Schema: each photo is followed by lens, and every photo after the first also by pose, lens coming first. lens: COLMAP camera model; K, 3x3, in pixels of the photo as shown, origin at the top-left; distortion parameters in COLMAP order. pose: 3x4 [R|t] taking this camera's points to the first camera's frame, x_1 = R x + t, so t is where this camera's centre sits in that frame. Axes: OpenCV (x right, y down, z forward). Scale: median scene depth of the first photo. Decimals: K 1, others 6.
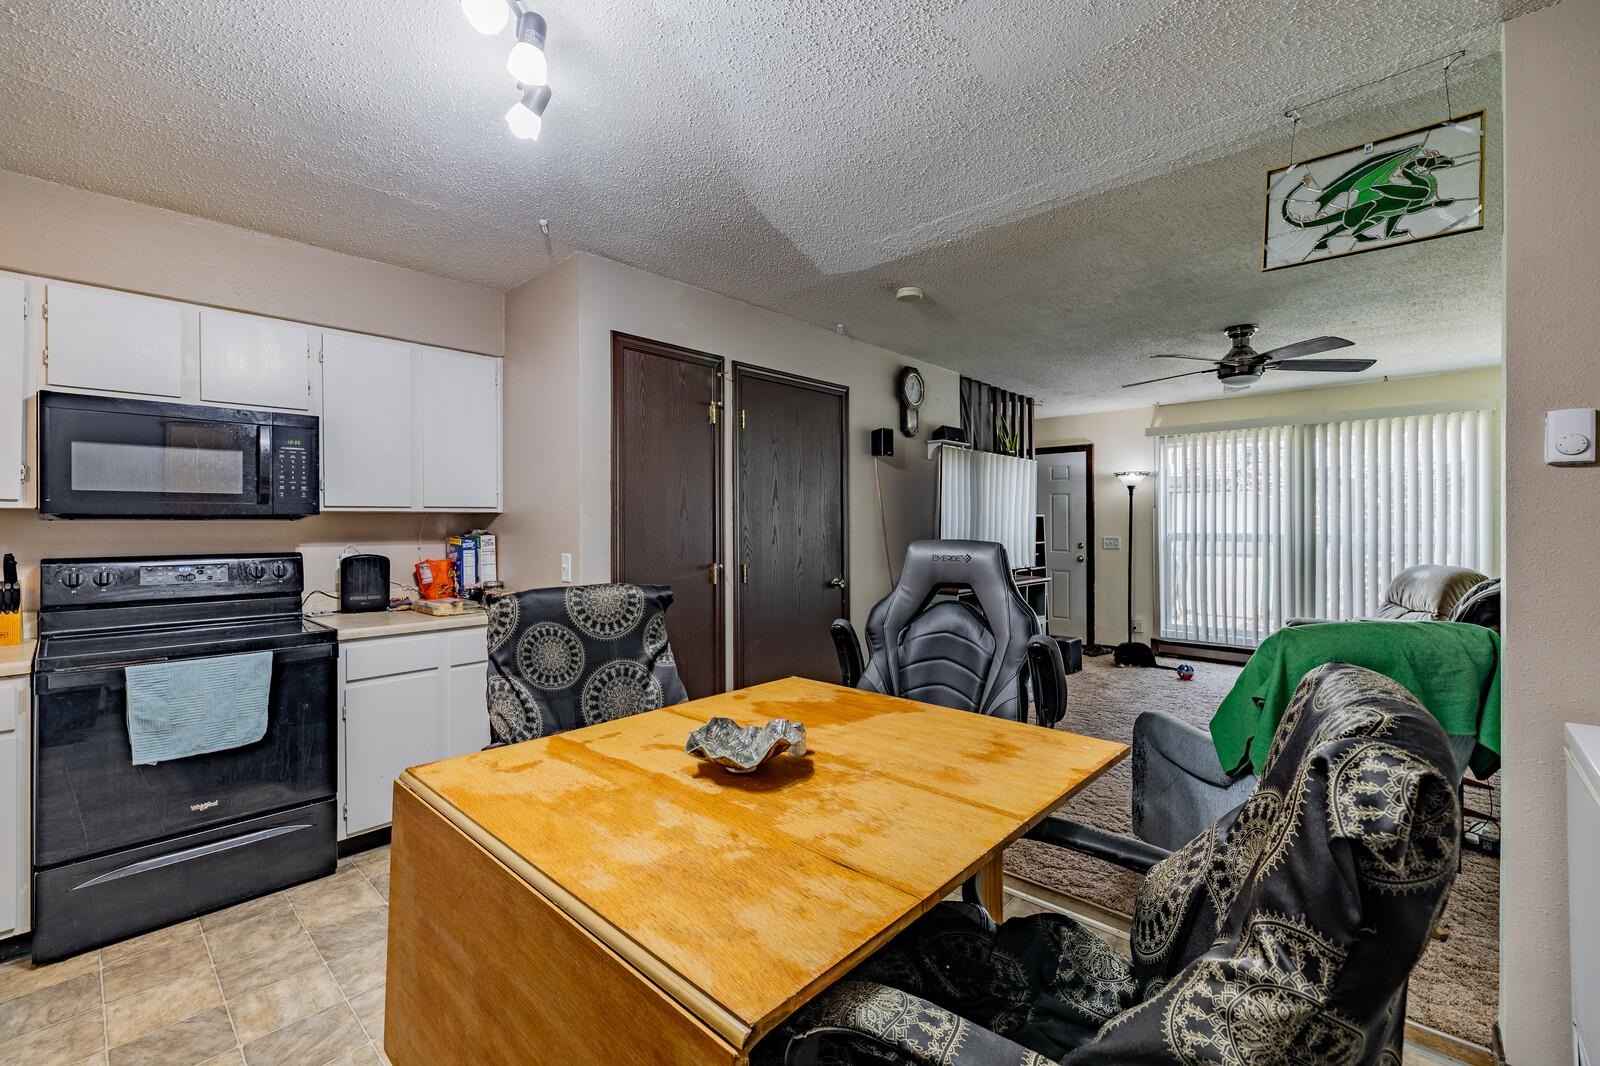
lens RADIAL K [[679.9, 0, 801.0], [0, 679.9, 524.0], [0, 0, 1]] dist [-0.000512, -0.000139]
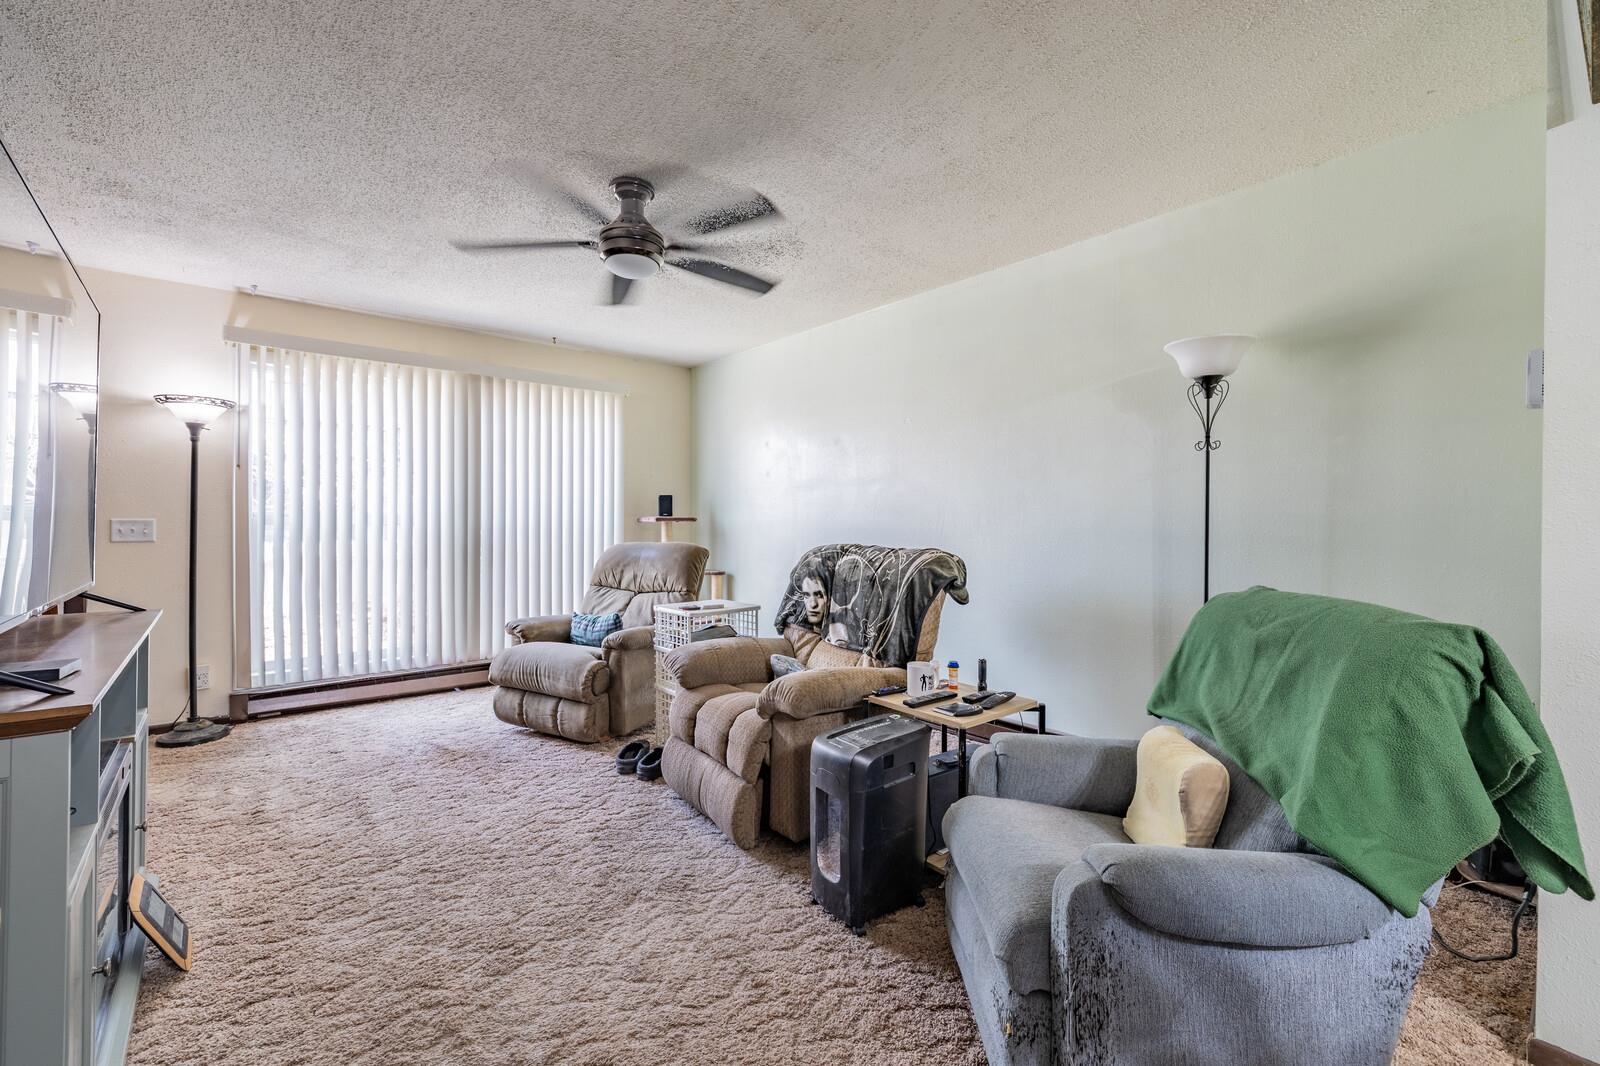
lens RADIAL K [[661.9, 0, 796.5], [0, 661.9, 524.0], [0, 0, 1]] dist [0.001214, 0.000118]
pose [[0.126738, -0.003495, 0.991930, 0.080682], [-0.003115, 0.999987, 0.003922, 0.075495], [-0.991931, -0.003587, 0.126725, 1.683555]]
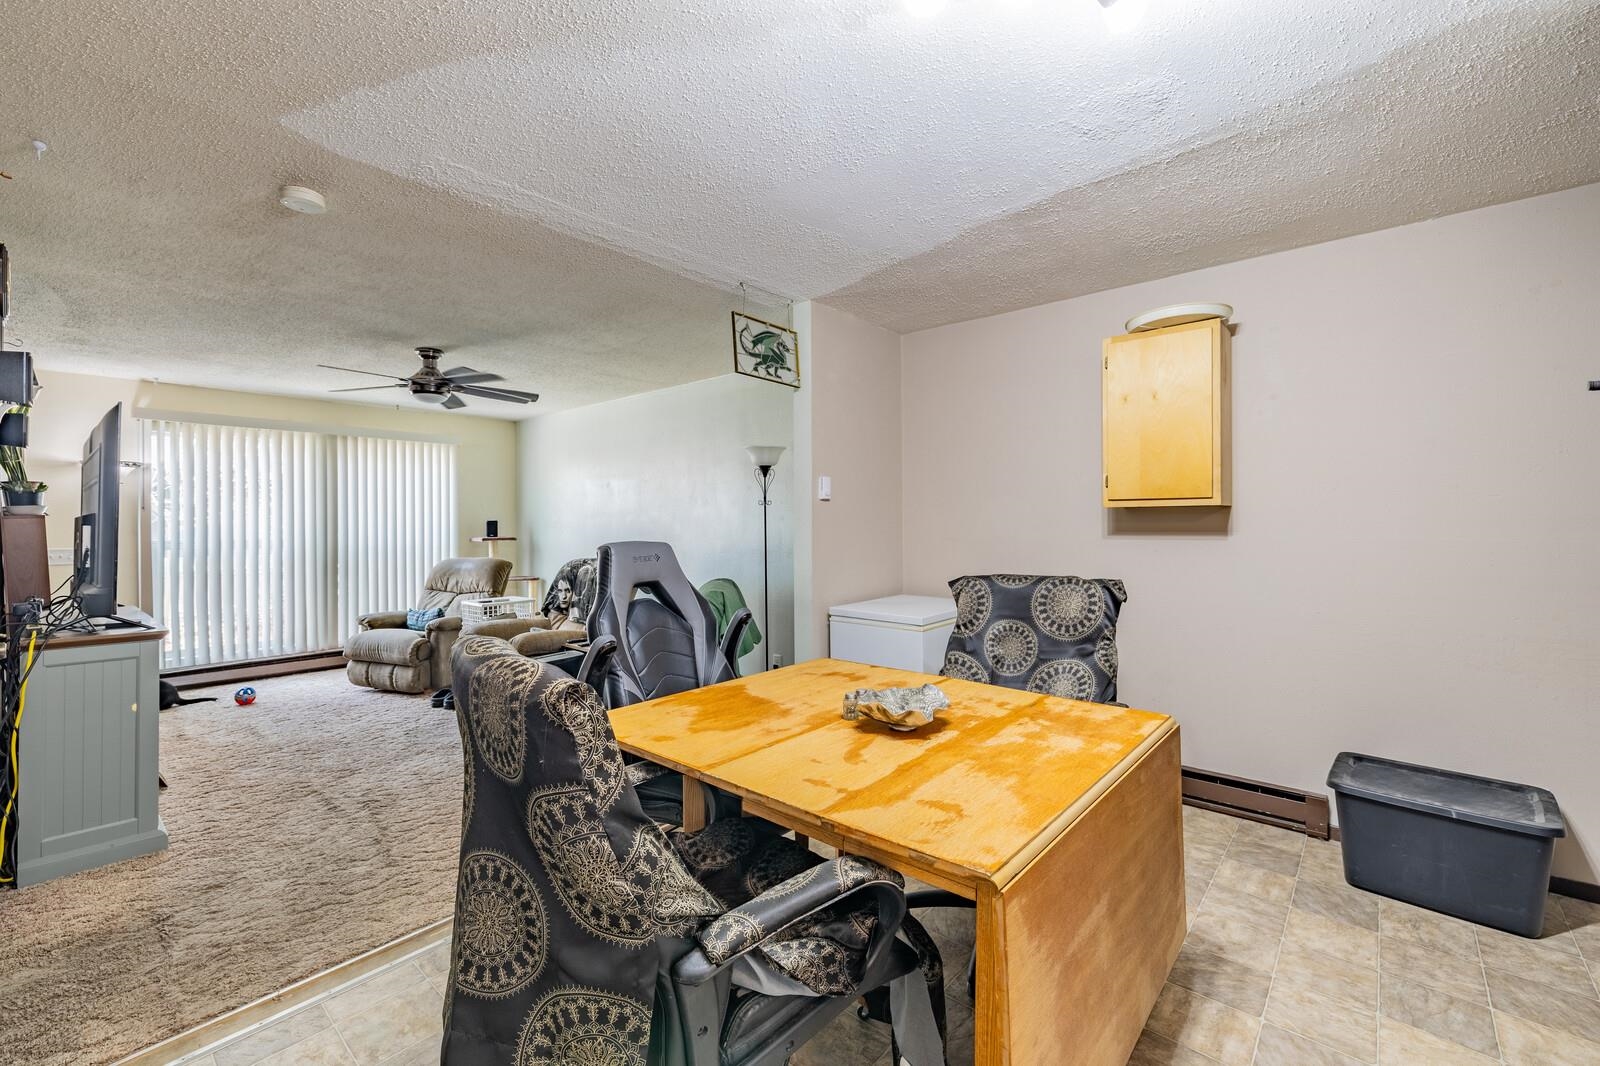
lens RADIAL K [[661.9, 0, 796.5], [0, 661.9, 524.0], [0, 0, 1]] dist [0.001214, 0.000118]
pose [[-0.021950, 0.001555, 0.999758, -0.980540], [0.007417, 0.999972, -0.001393, -0.000150], [-0.999732, 0.007385, -0.021961, 0.945203]]
